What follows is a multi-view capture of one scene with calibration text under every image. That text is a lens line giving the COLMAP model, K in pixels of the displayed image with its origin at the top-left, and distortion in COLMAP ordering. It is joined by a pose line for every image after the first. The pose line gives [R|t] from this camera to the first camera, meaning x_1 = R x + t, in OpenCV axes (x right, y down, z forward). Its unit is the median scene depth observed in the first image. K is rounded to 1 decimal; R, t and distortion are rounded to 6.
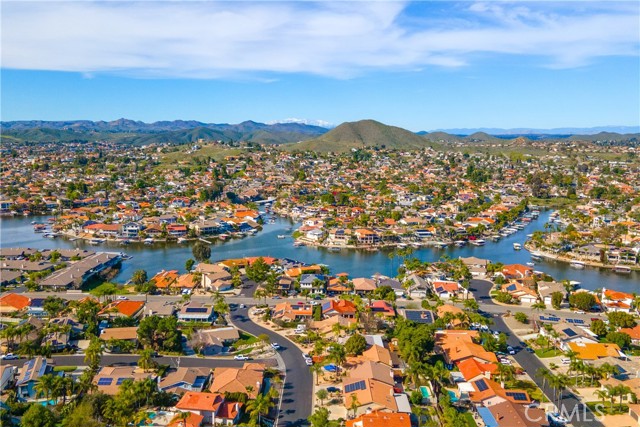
lens RADIAL K [[565.3, 0, 320.0], [0, 565.3, 213.5], [0, 0, 1]] dist [0.051306, -0.005812]
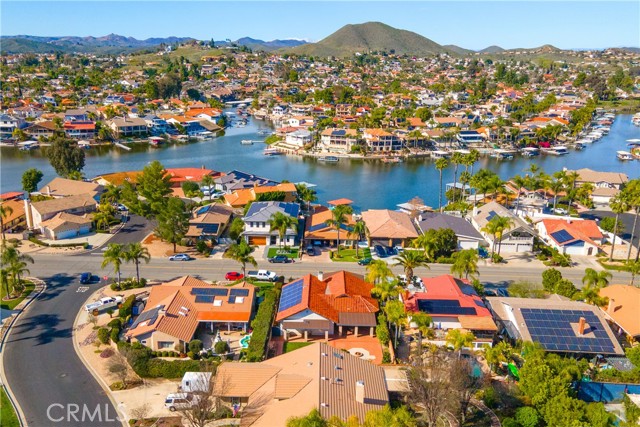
lens RADIAL K [[565.3, 0, 320.0], [0, 565.3, 213.5], [0, 0, 1]] dist [0.051306, -0.005812]
pose [[0.999993, 0.002849, -0.002618, 0.016567], [-0.002478, 0.991219, 0.132204, 0.038038], [0.002972, -0.132197, 0.991219, 0.367829]]
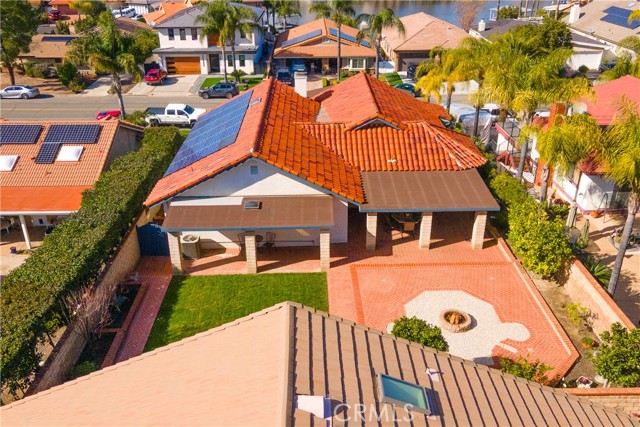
lens RADIAL K [[565.3, 0, 320.0], [0, 565.3, 213.5], [0, 0, 1]] dist [0.051306, -0.005812]
pose [[0.999398, -0.033474, 0.009139, 0.017497], [0.029062, 0.951390, 0.306614, 0.080752], [-0.018958, -0.306164, 0.951790, 0.490976]]
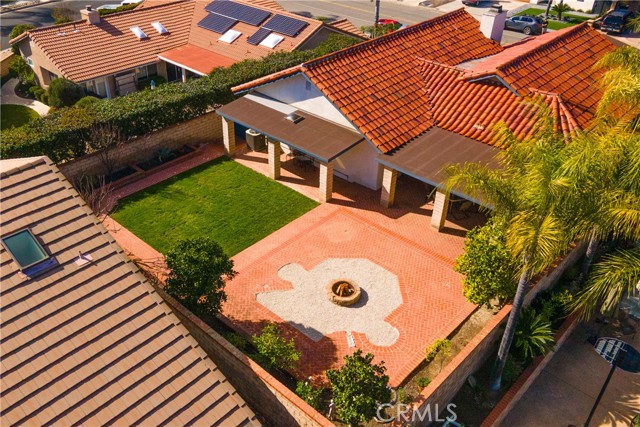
lens RADIAL K [[561.6, 0, 286.4], [0, 561.6, 214.4], [0, 0, 1]] dist [0.053161, -0.002035]
pose [[0.720764, 0.376140, -0.582252, 0.045120], [-0.096612, 0.886285, 0.452952, 0.079662], [0.686415, -0.270219, 0.675142, 0.501016]]
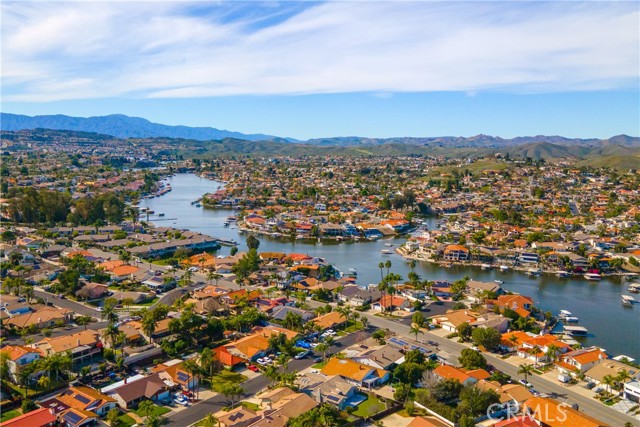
lens RADIAL K [[565.3, 0, 320.0], [0, 565.3, 213.5], [0, 0, 1]] dist [0.051306, -0.005812]
pose [[0.809856, 0.075777, -0.581715, 0.437878], [-0.091649, 0.995789, 0.002125, -0.005698], [0.579426, 0.051593, 0.813390, 0.097574]]
